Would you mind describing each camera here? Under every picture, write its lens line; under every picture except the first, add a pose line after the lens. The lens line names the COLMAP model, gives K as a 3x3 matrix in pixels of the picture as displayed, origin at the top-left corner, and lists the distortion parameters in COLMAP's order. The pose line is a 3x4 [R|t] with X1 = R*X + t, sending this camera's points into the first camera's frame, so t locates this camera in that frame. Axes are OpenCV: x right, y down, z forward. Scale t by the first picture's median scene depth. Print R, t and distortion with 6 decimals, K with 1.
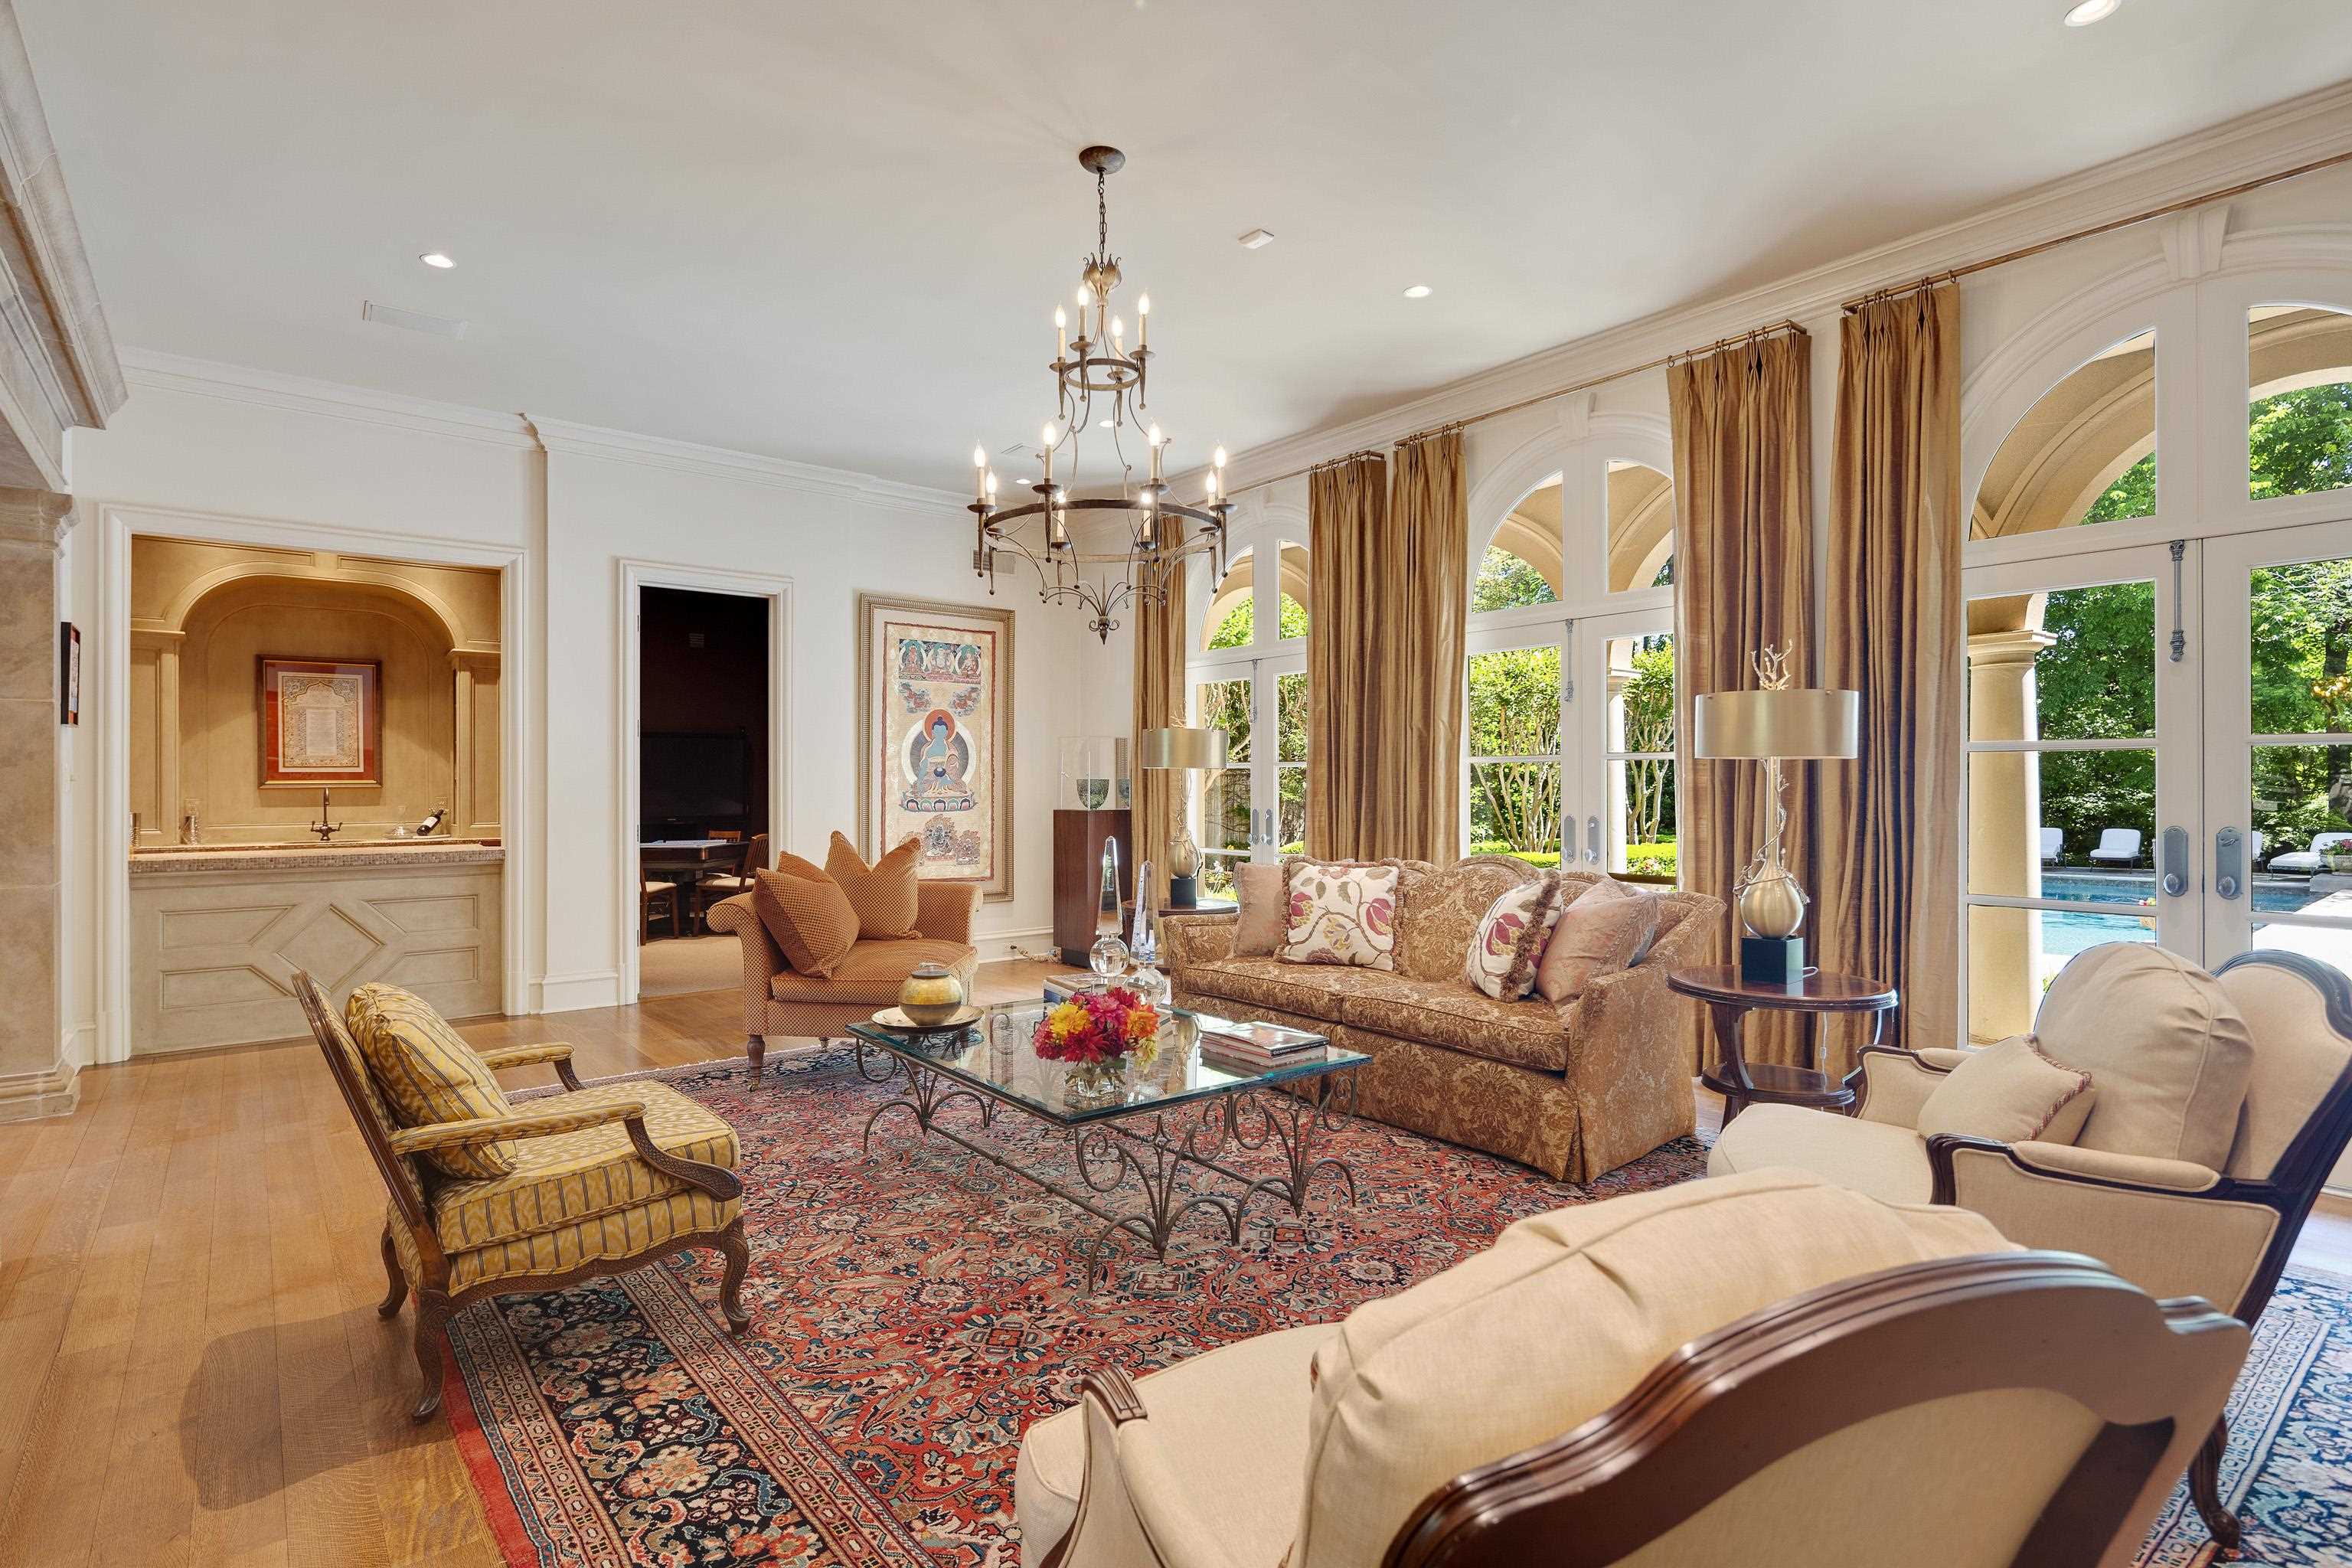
lens RADIAL K [[1139.6, 0, 1173.4], [0, 1139.6, 786.6], [0, 0, 1]] dist [-0.003800, -0.001941]
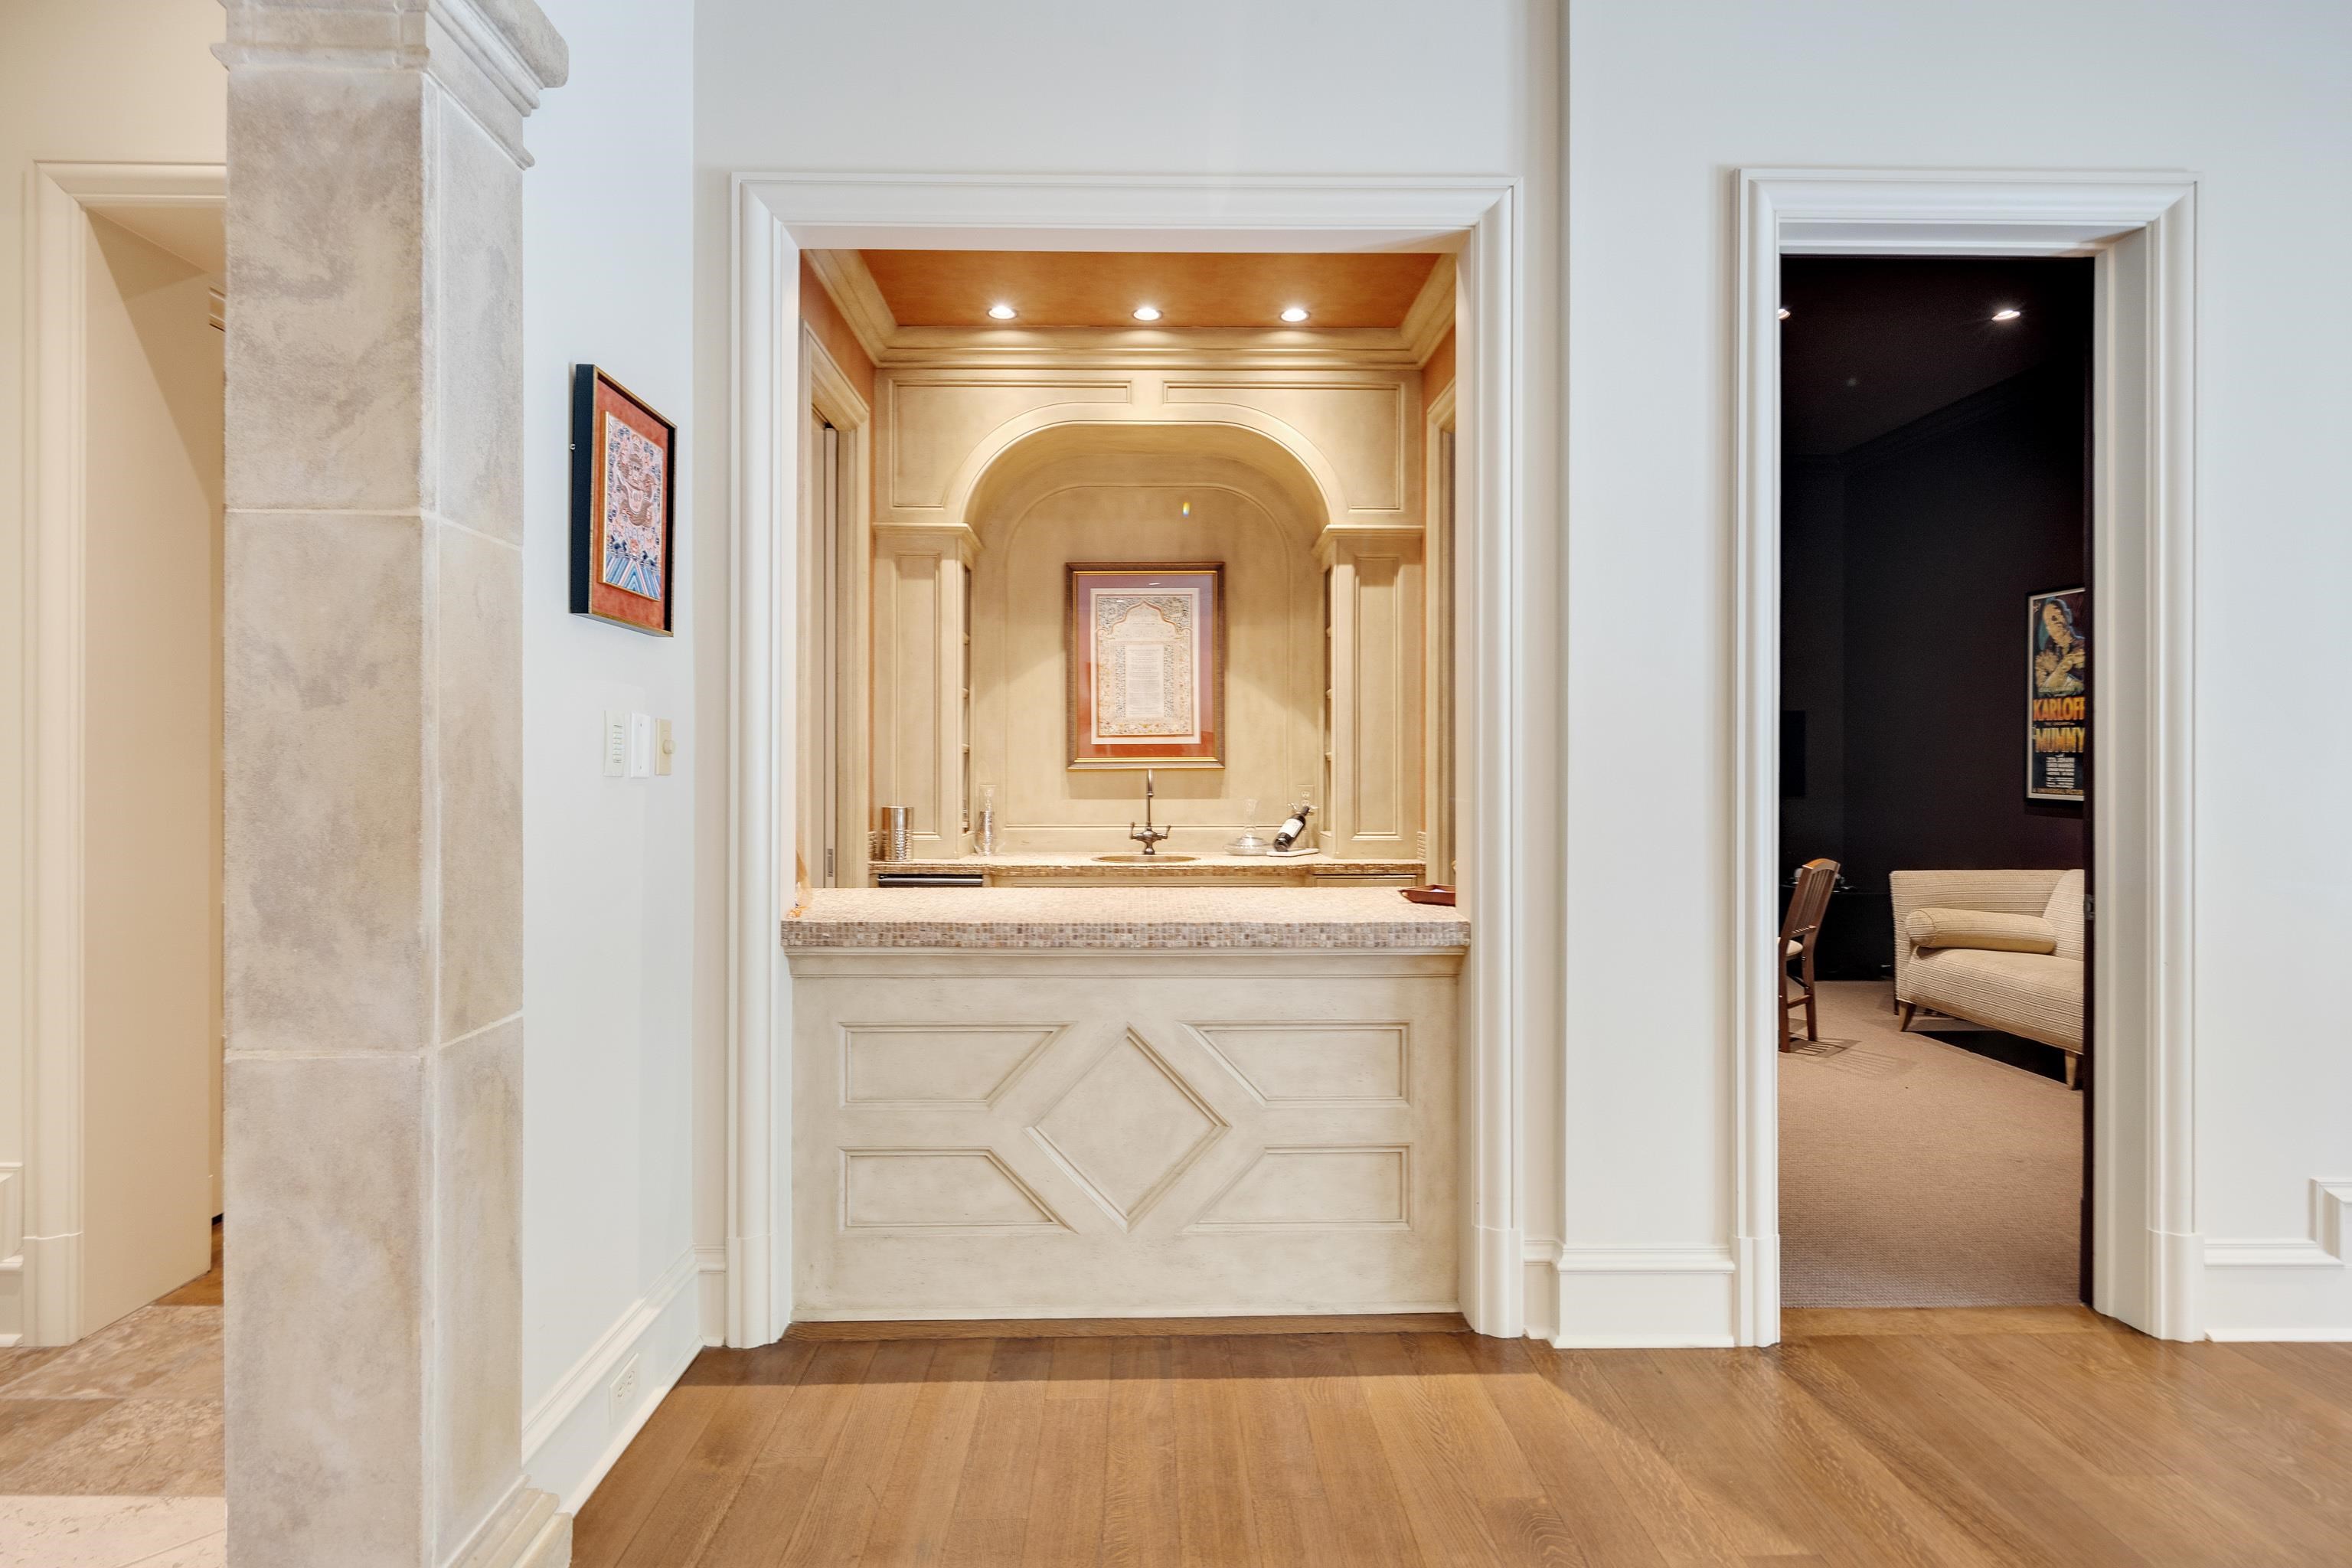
lens RADIAL K [[1139.6, 0, 1168.3], [0, 1139.6, 771.9], [0, 0, 1]] dist [-0.003800, -0.001941]
pose [[0.790325, 0.003850, -0.612675, -0.404071], [-0.002249, 0.999992, 0.003383, 0.000521], [0.612683, -0.001296, 0.790327, 0.583047]]
